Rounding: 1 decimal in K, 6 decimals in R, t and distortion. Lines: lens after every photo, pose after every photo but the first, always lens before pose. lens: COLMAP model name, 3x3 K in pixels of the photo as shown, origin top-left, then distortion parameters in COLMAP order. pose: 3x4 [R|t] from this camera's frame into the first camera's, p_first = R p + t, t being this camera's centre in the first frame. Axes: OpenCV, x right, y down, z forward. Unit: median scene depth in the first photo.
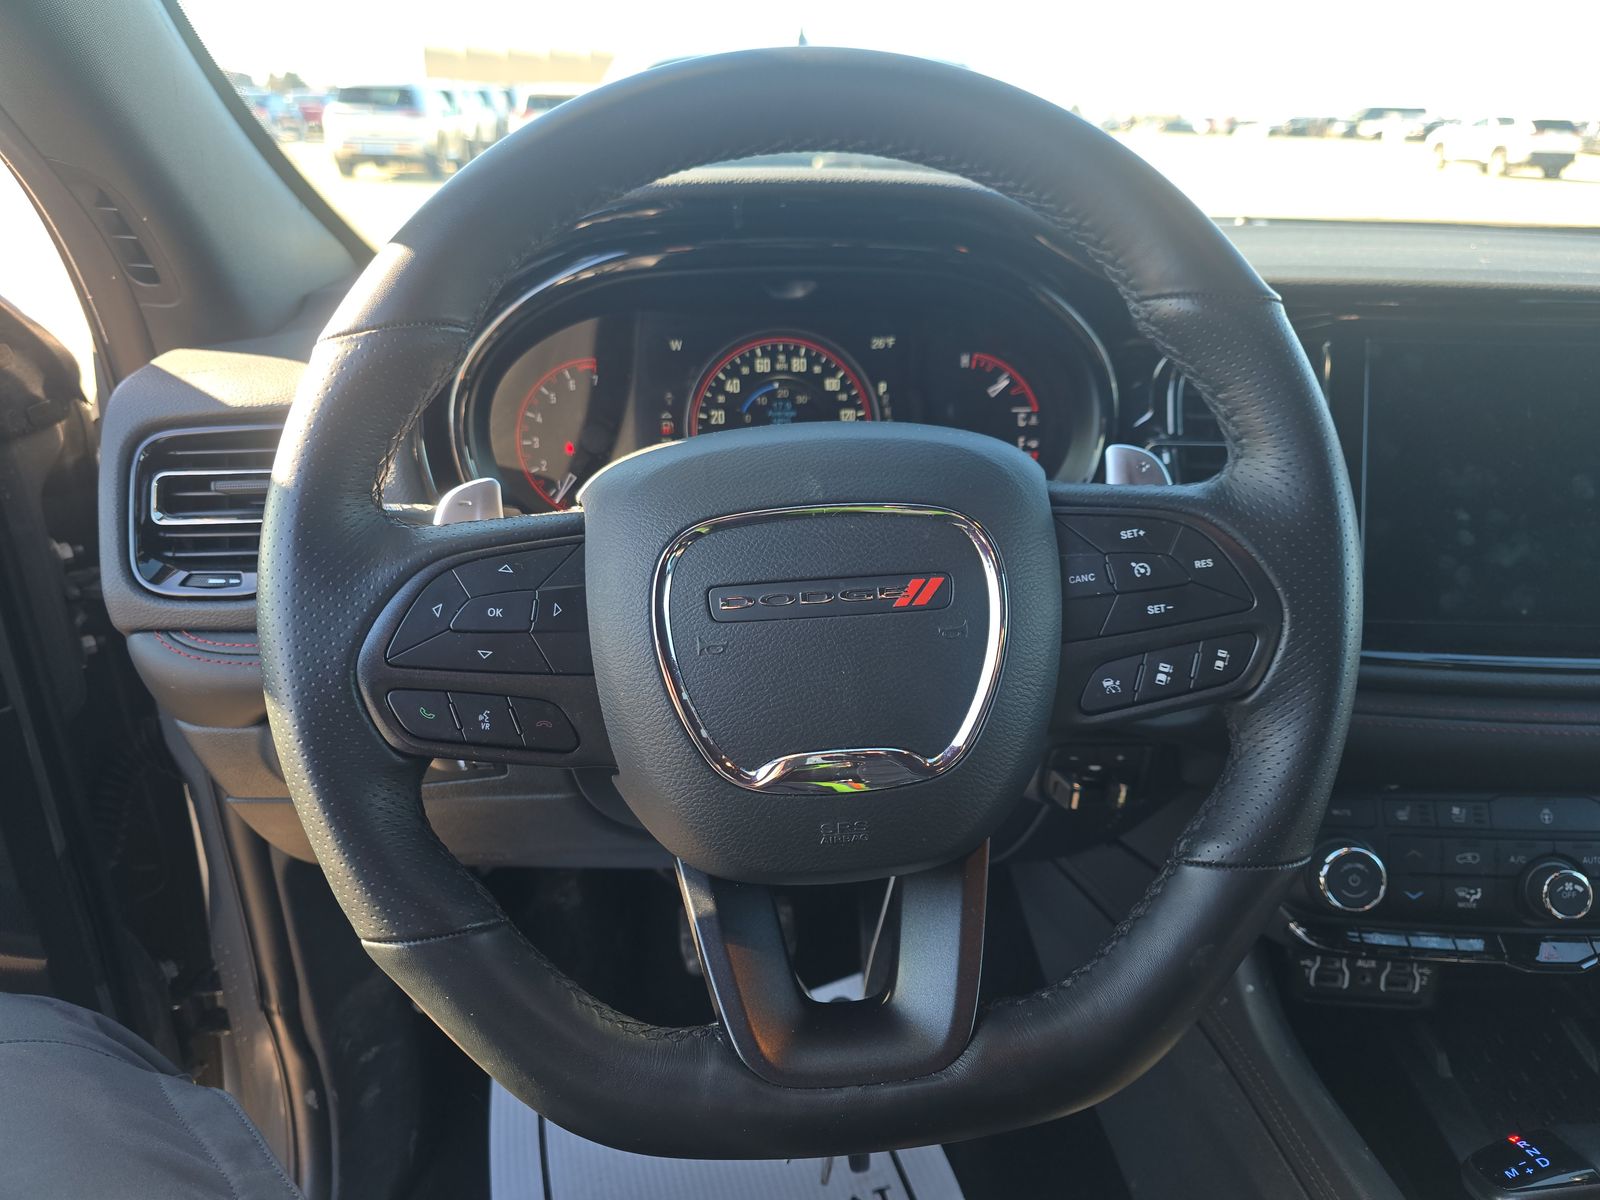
lens RADIAL K [[1148.4, 0, 775.9], [0, 1148.4, 620.4], [0, 0, 1]] dist [0.022156, -0.003355]
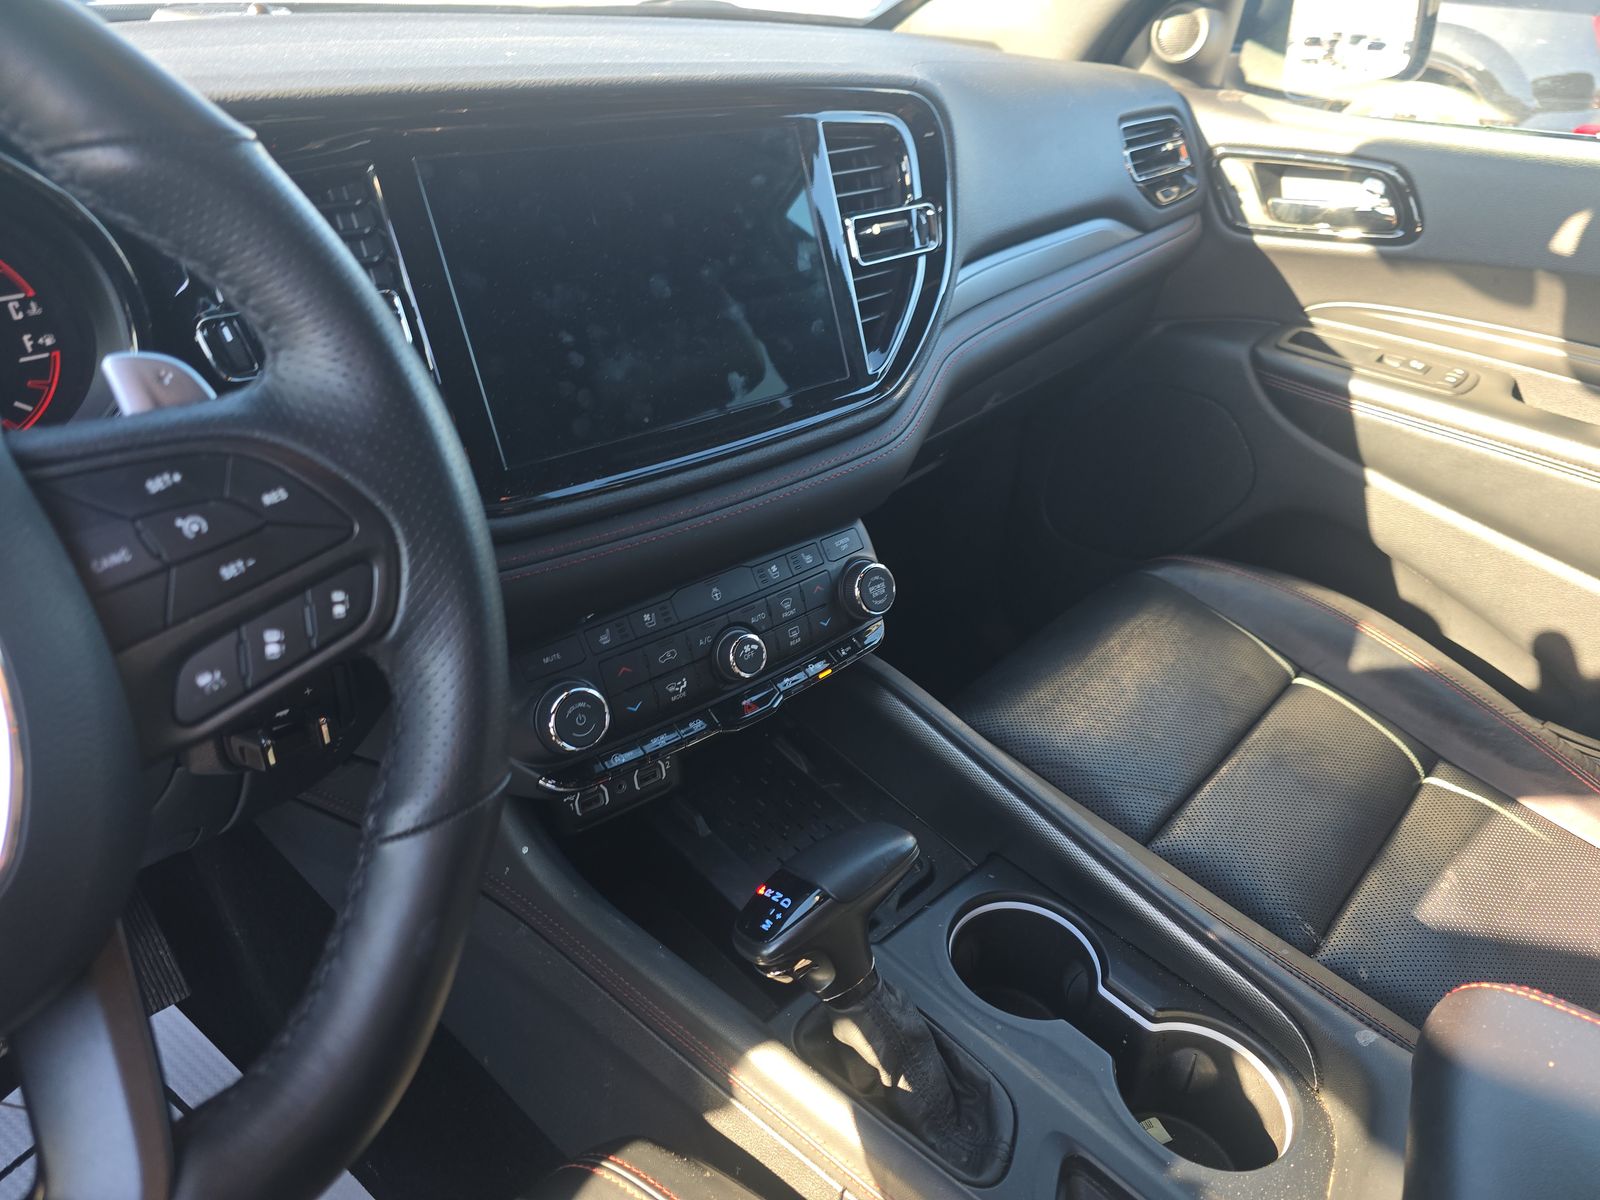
lens RADIAL K [[1130.3, 0, 800.0], [0, 1130.3, 600.0], [0, 0, 1]] dist [0.083749, -0.065890]
pose [[0.753767, -0.330231, 0.568140, 0.111415], [0.242308, 0.943312, 0.226823, -0.047436], [-0.610837, -0.033307, 0.791055, 0.101958]]
